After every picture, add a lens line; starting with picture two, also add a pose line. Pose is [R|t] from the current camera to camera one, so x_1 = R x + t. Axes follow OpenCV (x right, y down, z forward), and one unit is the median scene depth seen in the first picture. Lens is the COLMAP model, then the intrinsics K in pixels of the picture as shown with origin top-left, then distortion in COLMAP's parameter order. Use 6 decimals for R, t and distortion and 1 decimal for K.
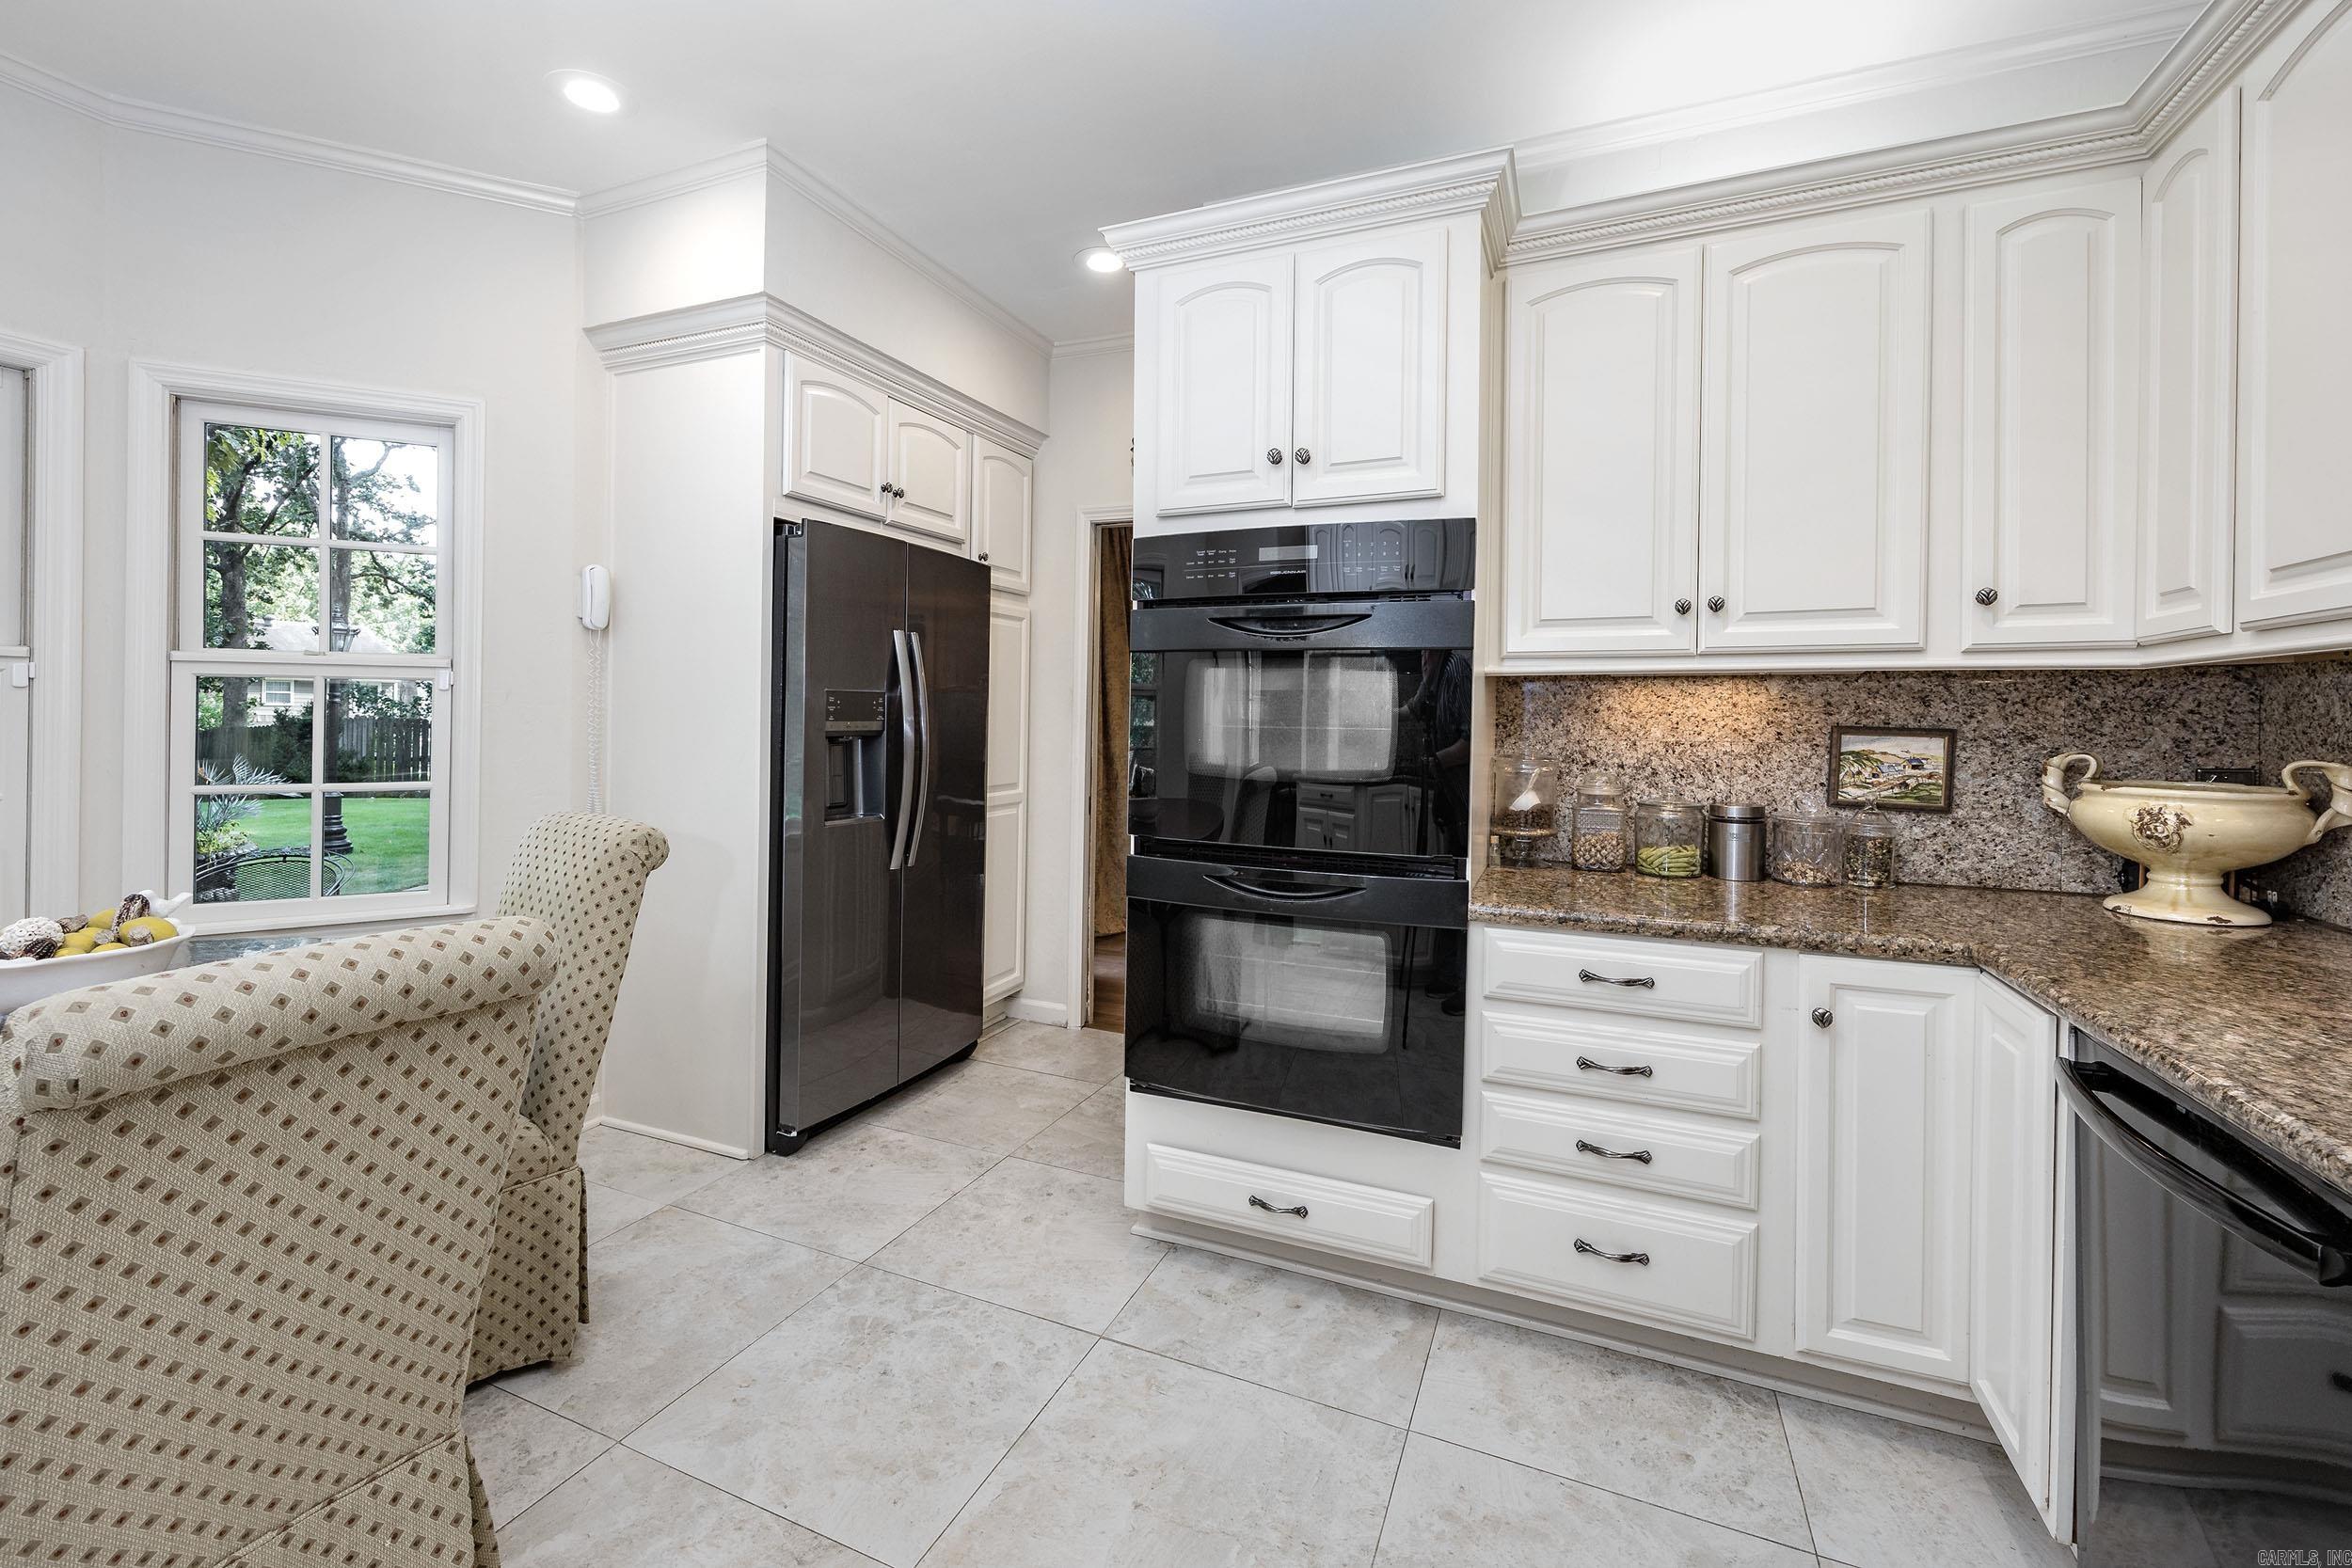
lens RADIAL K [[988.0, 0, 1166.6], [0, 988.0, 713.4], [0, 0, 1]] dist [-0.000050, -0.000059]
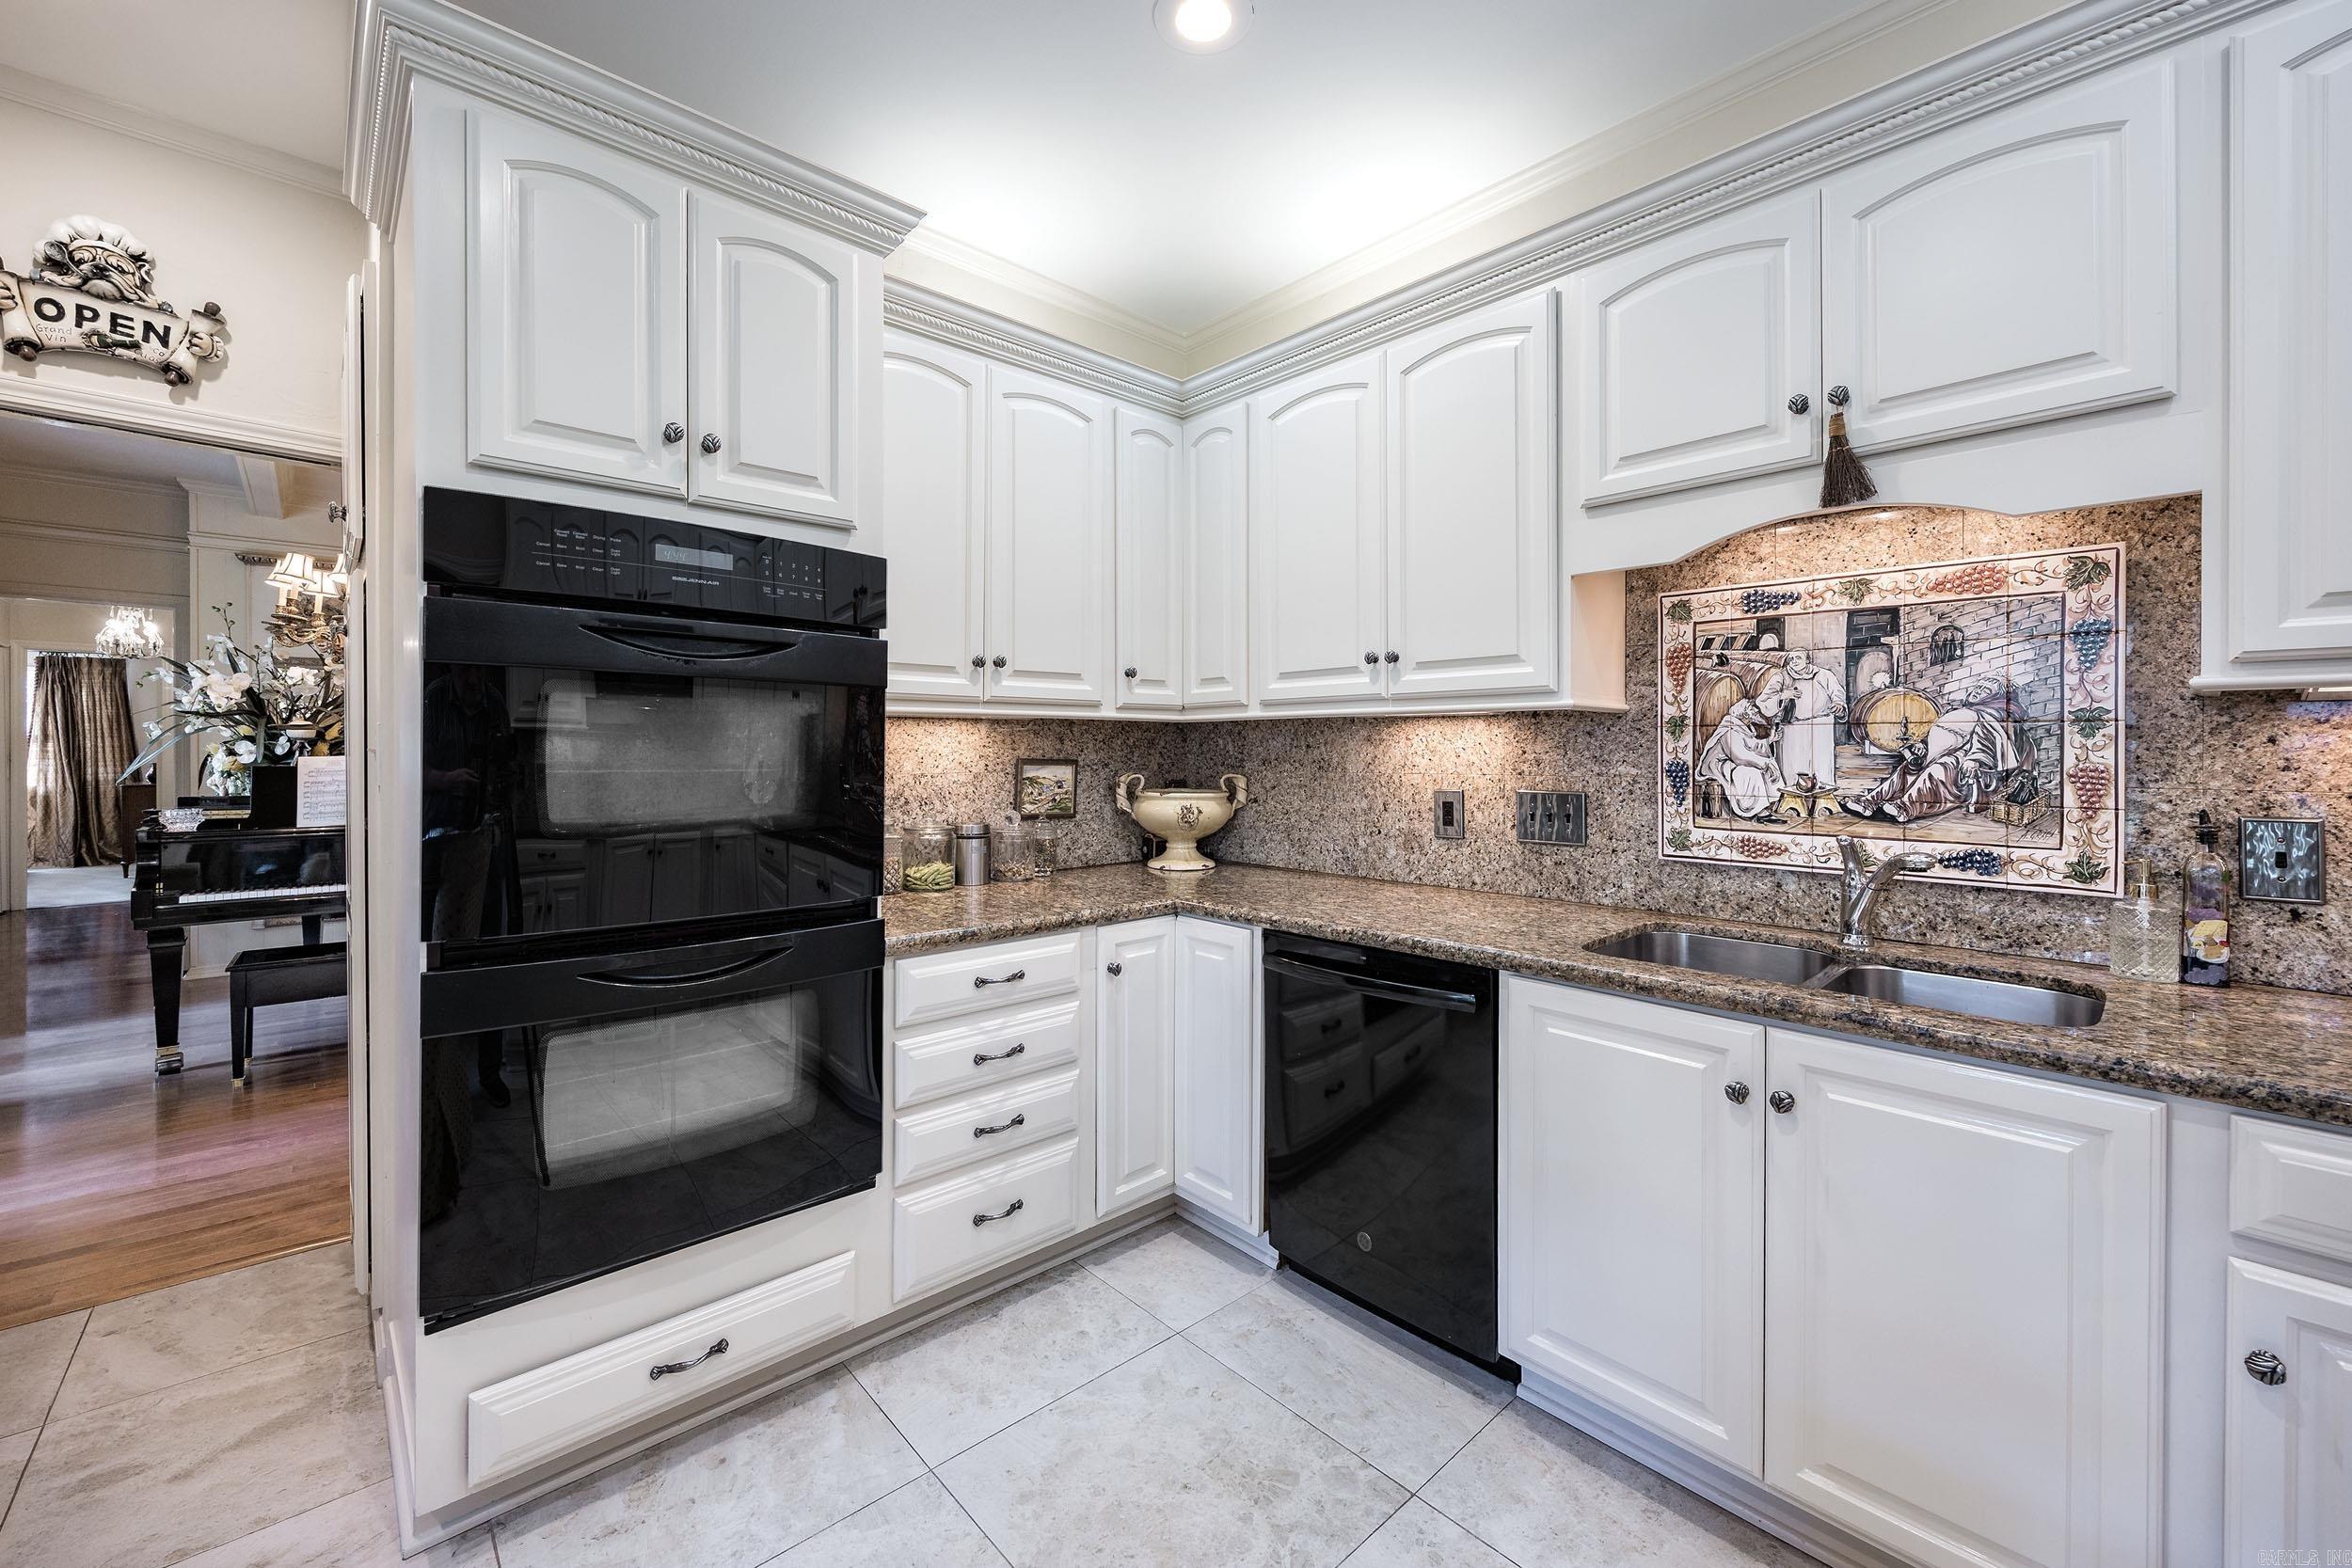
lens RADIAL K [[943.9, 0, 1181.9], [0, 943.9, 748.4], [0, 0, 1]] dist [0.000620, 0.000138]
pose [[0.403043, -0.004445, 0.915170, -0.431790], [-0.001737, 0.999983, 0.005622, -0.009289], [-0.915179, -0.003856, 0.403029, 0.315743]]
